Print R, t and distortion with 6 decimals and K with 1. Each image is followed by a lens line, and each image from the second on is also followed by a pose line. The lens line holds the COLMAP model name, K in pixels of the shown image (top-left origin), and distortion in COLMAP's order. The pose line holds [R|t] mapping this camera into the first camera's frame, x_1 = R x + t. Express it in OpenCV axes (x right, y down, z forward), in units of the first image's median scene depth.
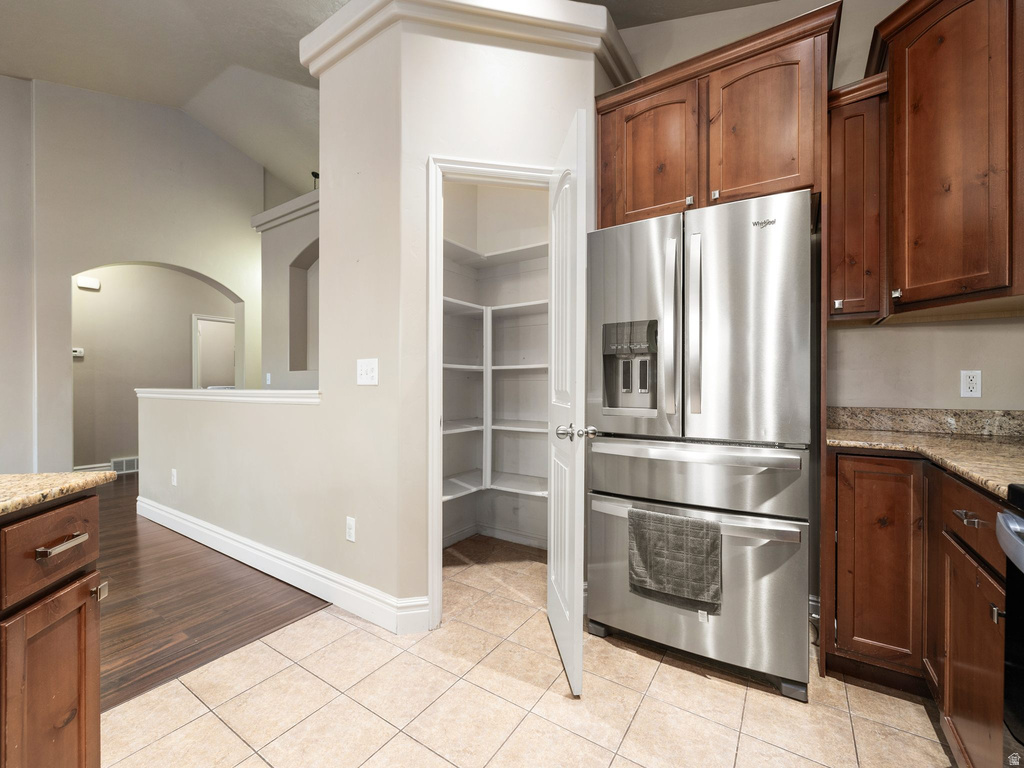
lens RADIAL K [[425.4, 0, 512.0], [0, 425.4, 384.0], [0, 0, 1]] dist [-0.003875, -0.000229]
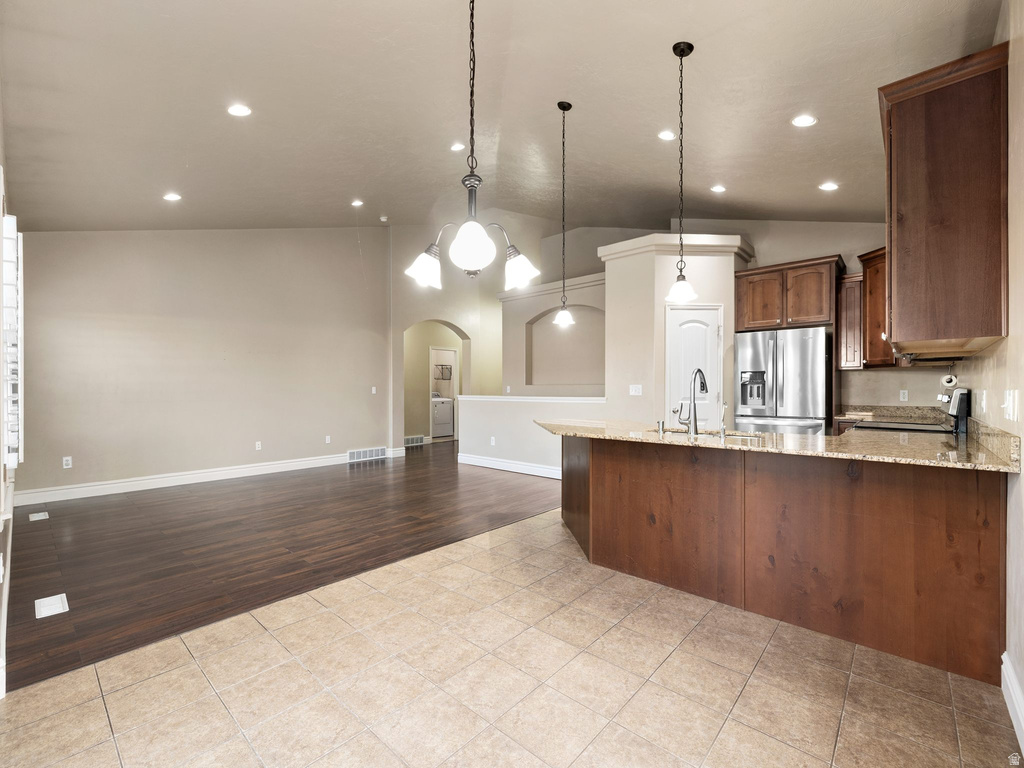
lens RADIAL K [[435.5, 0, 512.0], [0, 435.5, 384.0], [0, 0, 1]] dist [0.001115, 0.000003]
pose [[0.989680, -0.001535, -0.143286, -0.747633], [0.000484, 0.999973, -0.007371, -0.047962], [0.143294, 0.007225, 0.989654, -1.714101]]
